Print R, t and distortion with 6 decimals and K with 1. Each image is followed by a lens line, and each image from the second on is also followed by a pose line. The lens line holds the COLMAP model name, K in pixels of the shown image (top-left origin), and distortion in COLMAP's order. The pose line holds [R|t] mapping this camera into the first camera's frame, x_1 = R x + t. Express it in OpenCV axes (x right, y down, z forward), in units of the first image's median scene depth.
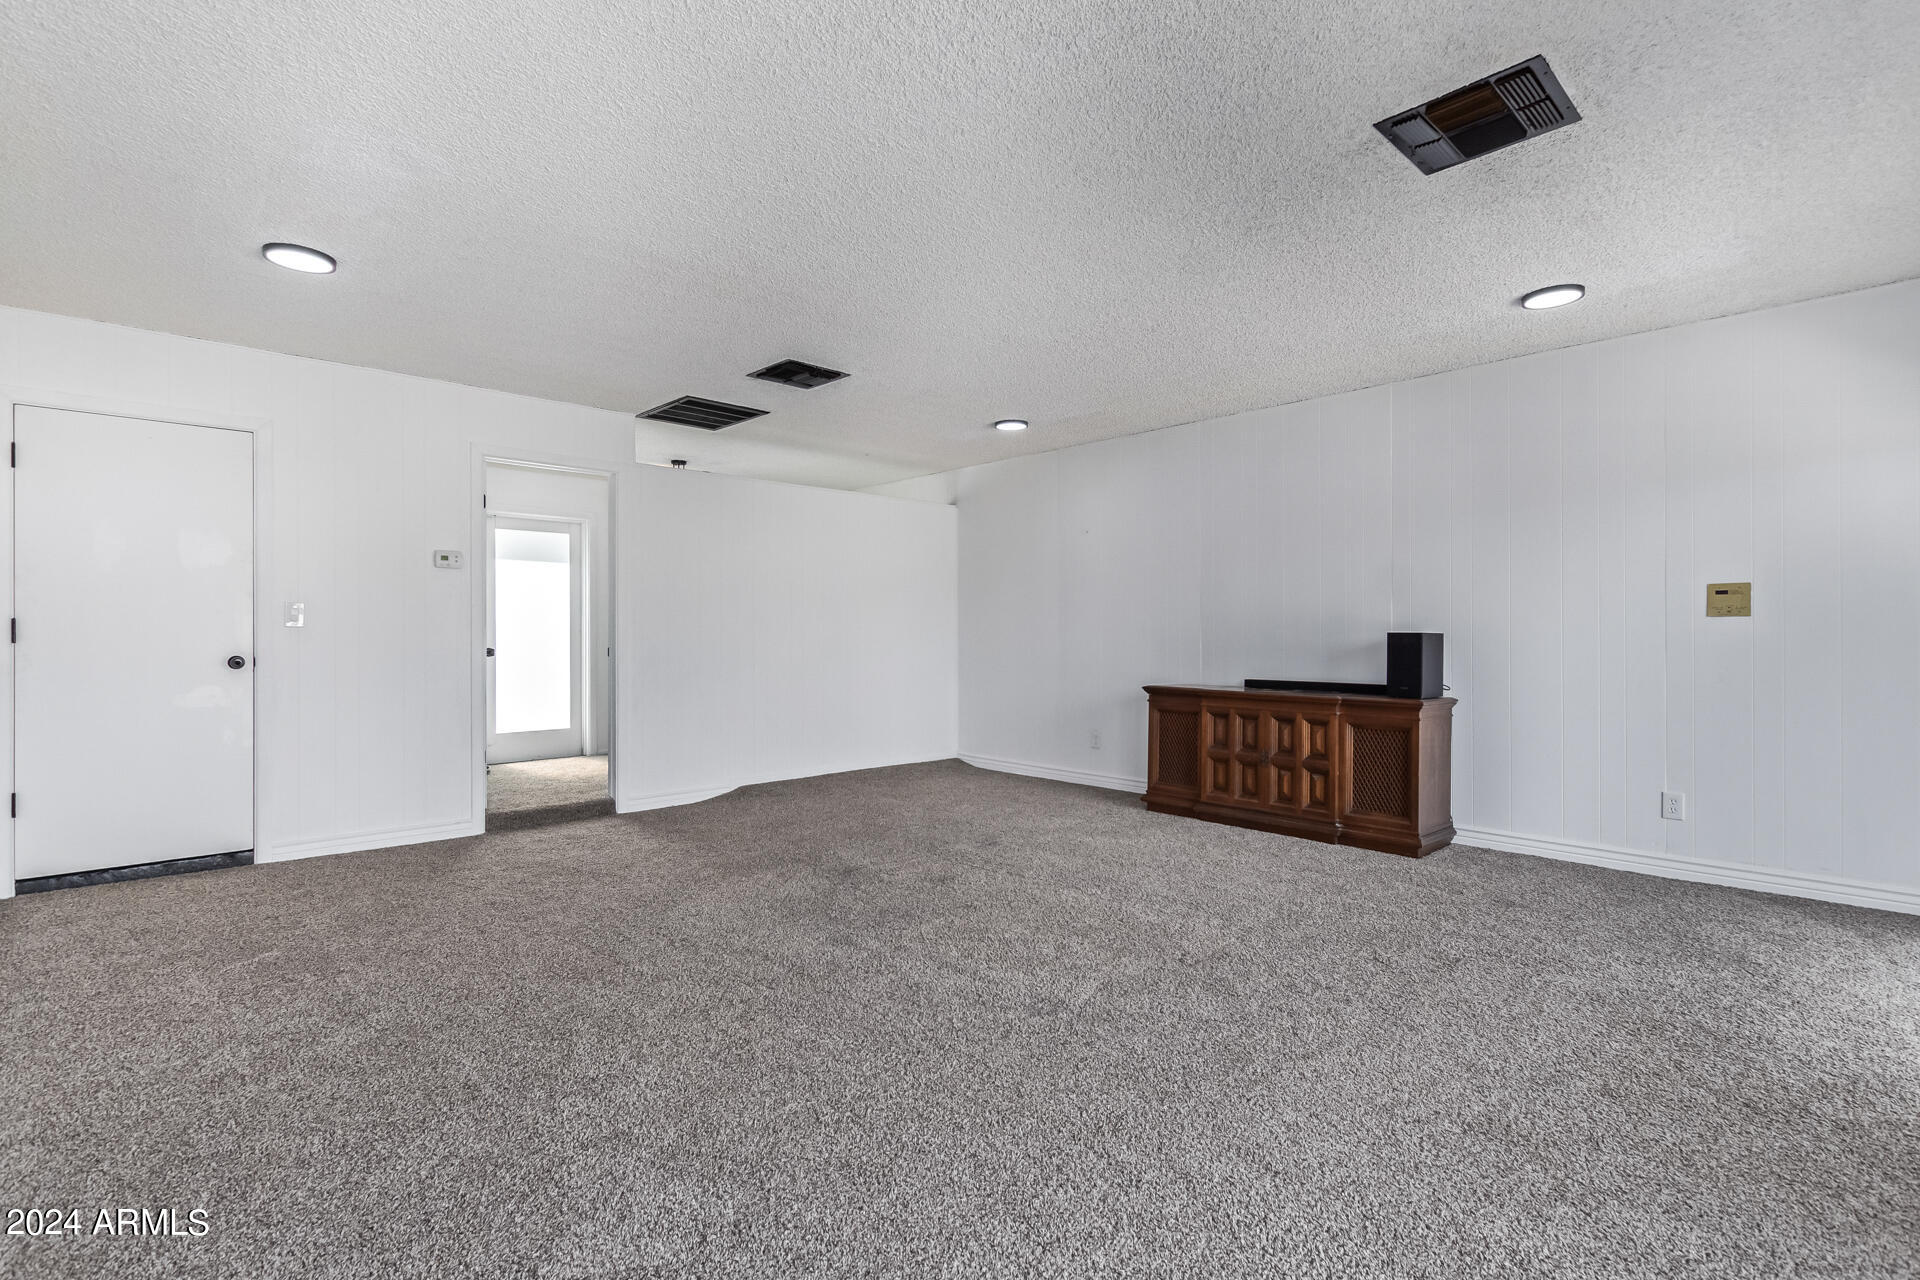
lens RADIAL K [[921.9, 0, 957.0], [0, 921.9, 643.4], [0, 0, 1]] dist [0.003138, -0.000212]
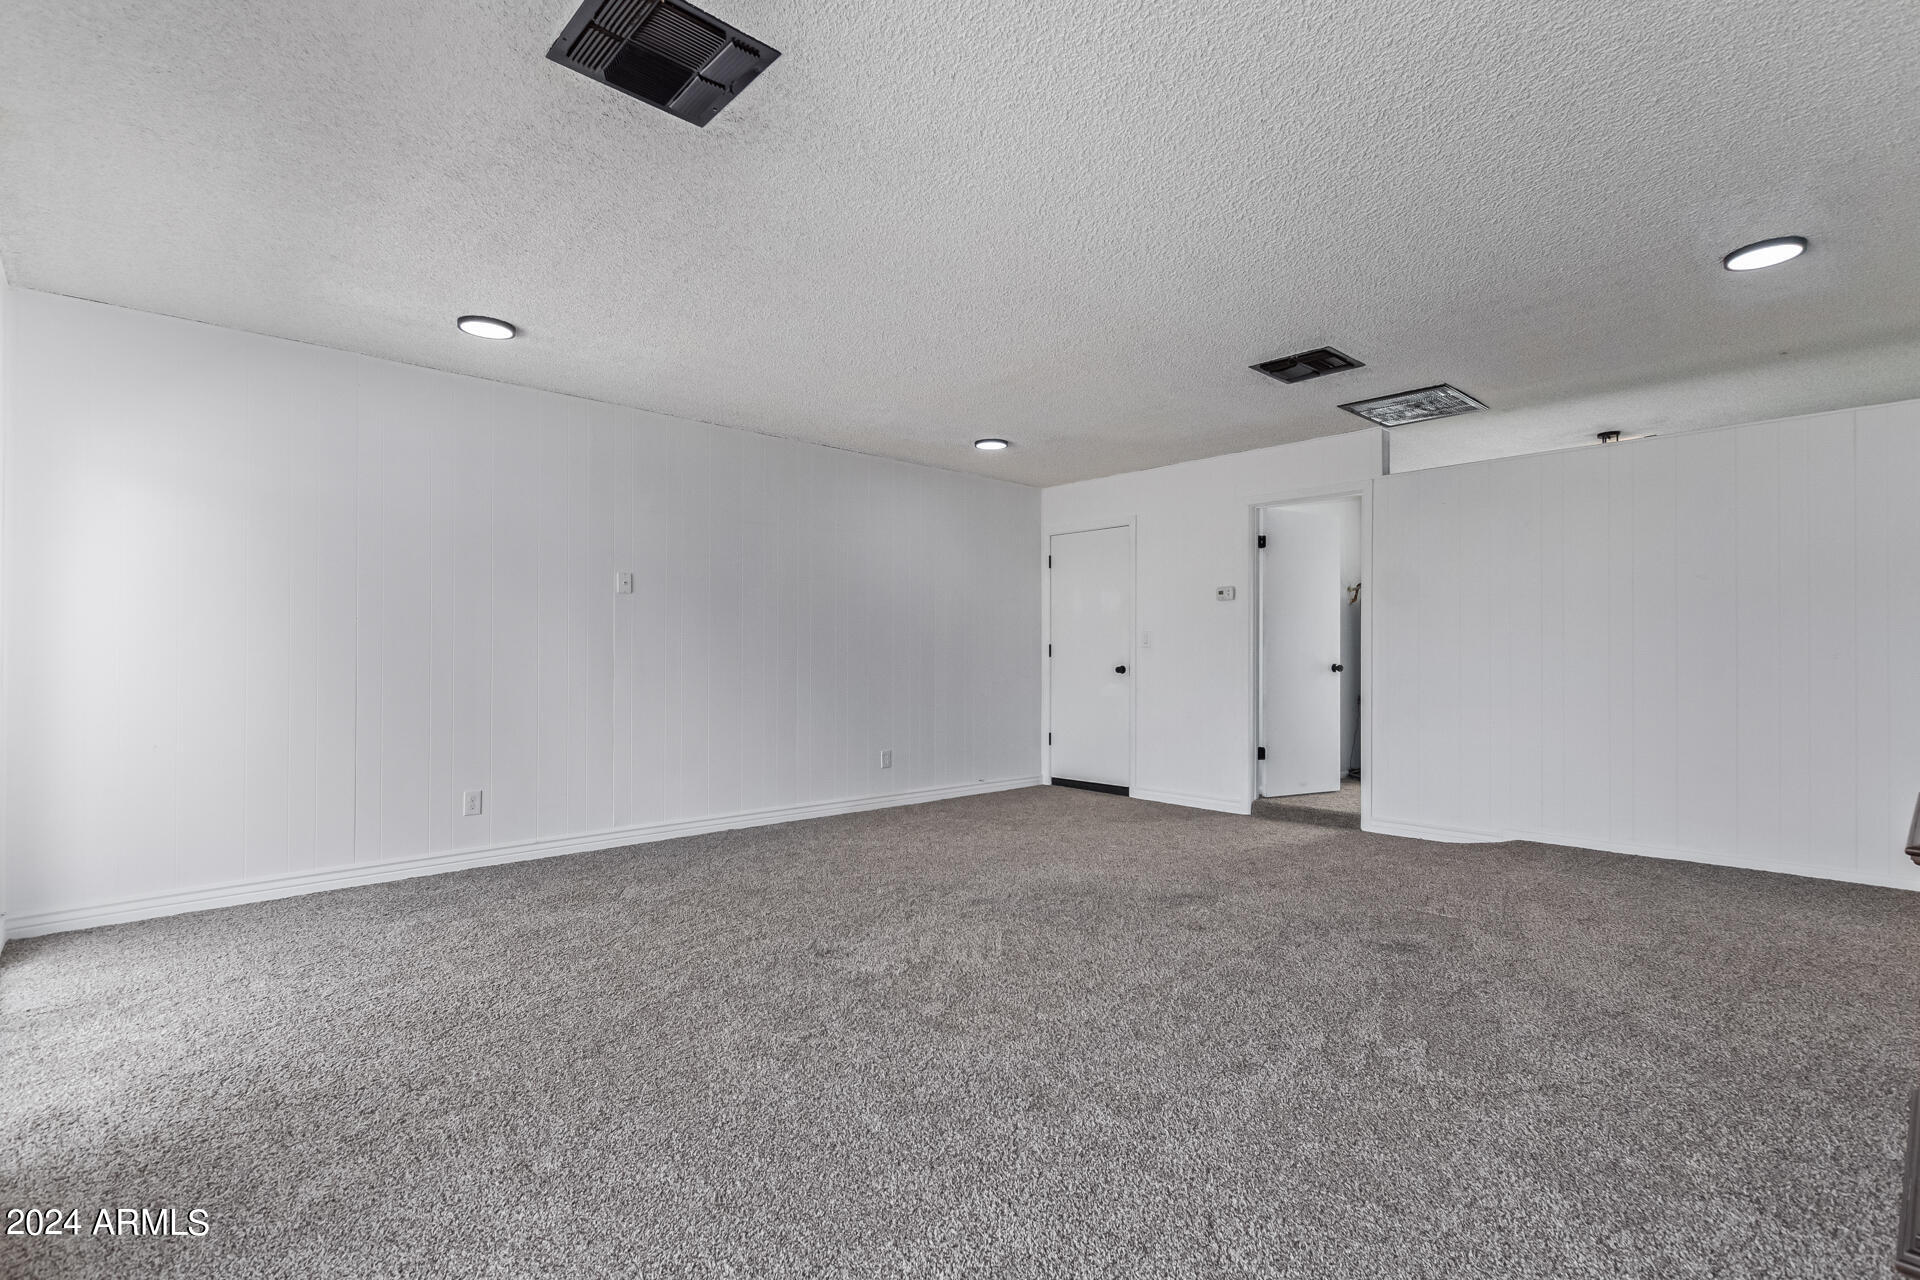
lens RADIAL K [[910.2, 0, 967.9], [0, 910.2, 643.4], [0, 0, 1]] dist [0.007528, 0.000115]
pose [[-0.028840, -0.012588, -0.999505, 0.725888], [-0.007129, 0.999898, -0.012388, -0.003142], [0.999559, 0.006768, -0.028927, 0.679761]]
